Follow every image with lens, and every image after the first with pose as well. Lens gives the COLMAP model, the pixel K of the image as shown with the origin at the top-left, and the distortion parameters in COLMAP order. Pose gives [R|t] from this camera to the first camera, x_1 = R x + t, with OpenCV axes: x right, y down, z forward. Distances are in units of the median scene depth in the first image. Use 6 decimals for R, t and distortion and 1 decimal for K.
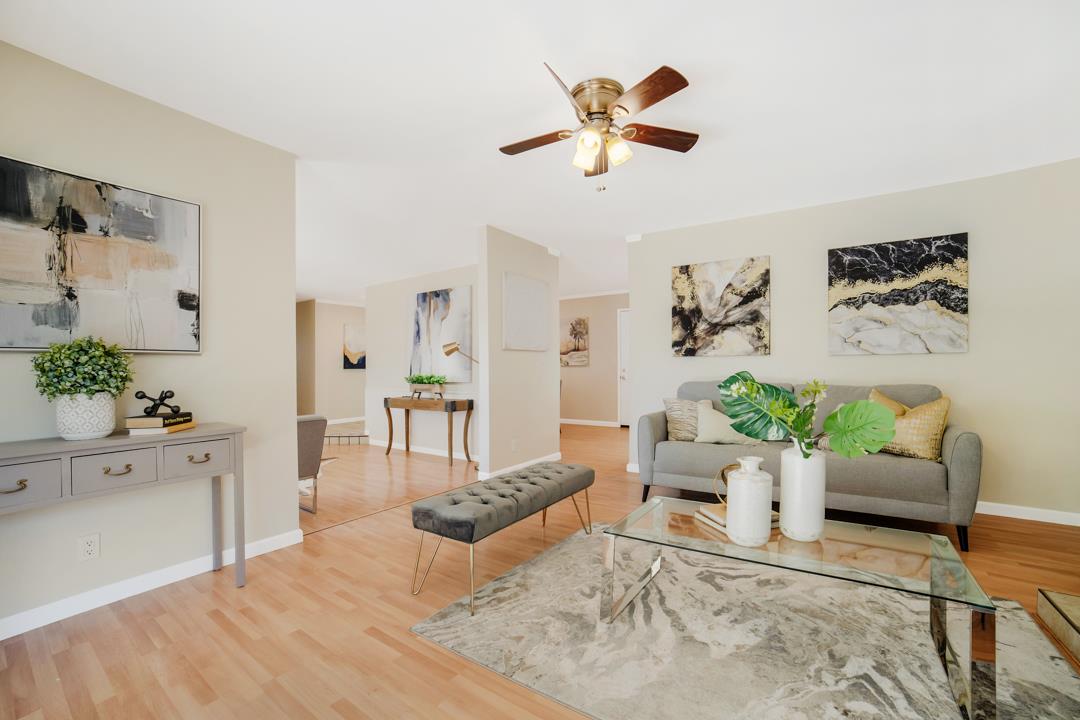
lens RADIAL K [[437.4, 0, 560.0], [0, 437.4, 367.0], [0, 0, 1]] dist [-0.031894, -0.001687]
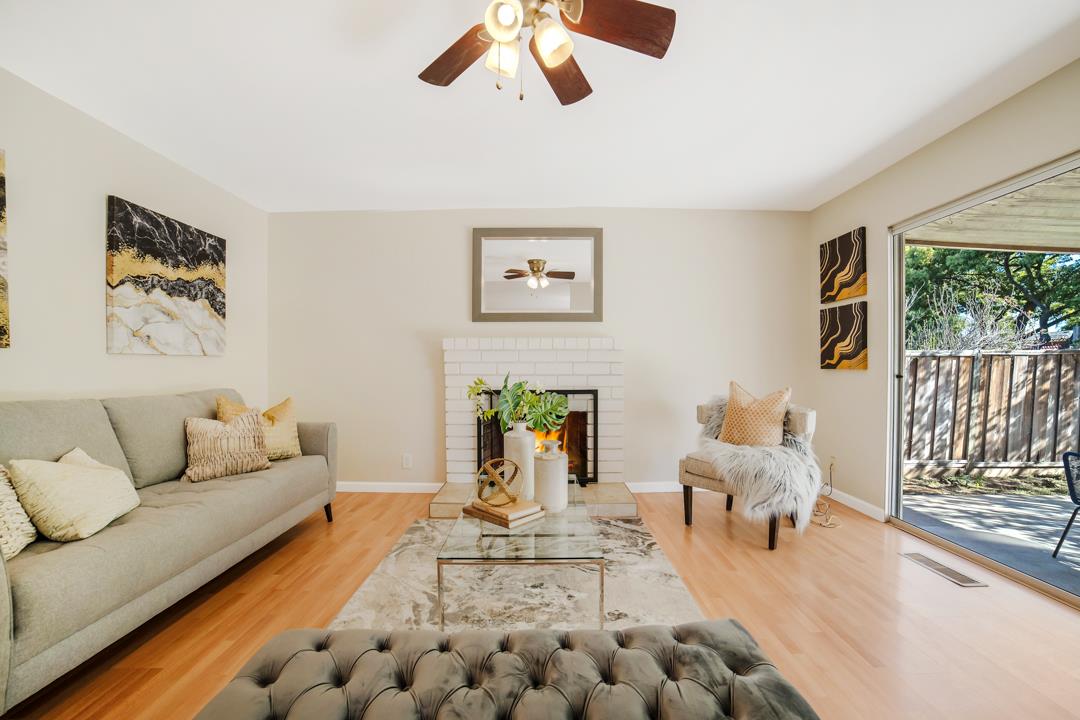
lens RADIAL K [[437.4, 0, 535.6], [0, 437.4, 367.1], [0, 0, 1]] dist [-0.031894, -0.001687]
pose [[-0.534748, 0.004672, 0.844999, -0.315950], [0.008180, 0.999966, -0.000352, -0.000471], [-0.844972, 0.006724, -0.534768, 0.893509]]
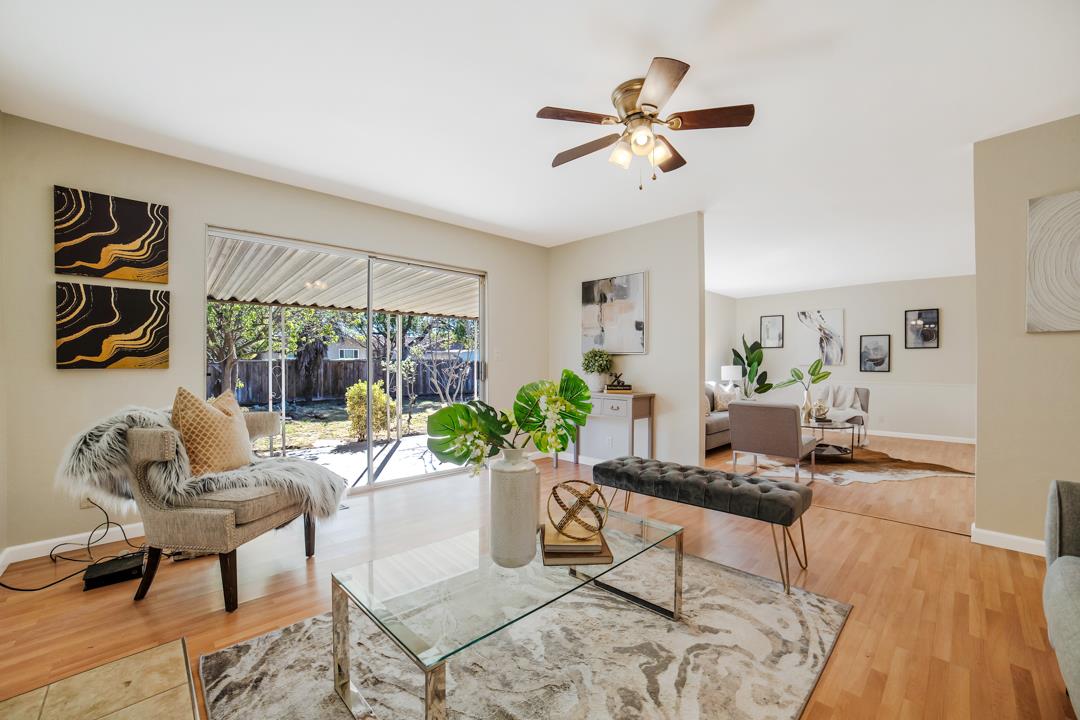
lens RADIAL K [[437.4, 0, 540.8], [0, 437.4, 362.1], [0, 0, 1]] dist [-0.031894, -0.001687]
pose [[-0.203528, 0.004630, -0.979058, 0.747022], [0.002564, 0.999988, 0.004196, -0.003467], [0.979066, -0.001657, -0.203538, 0.663254]]
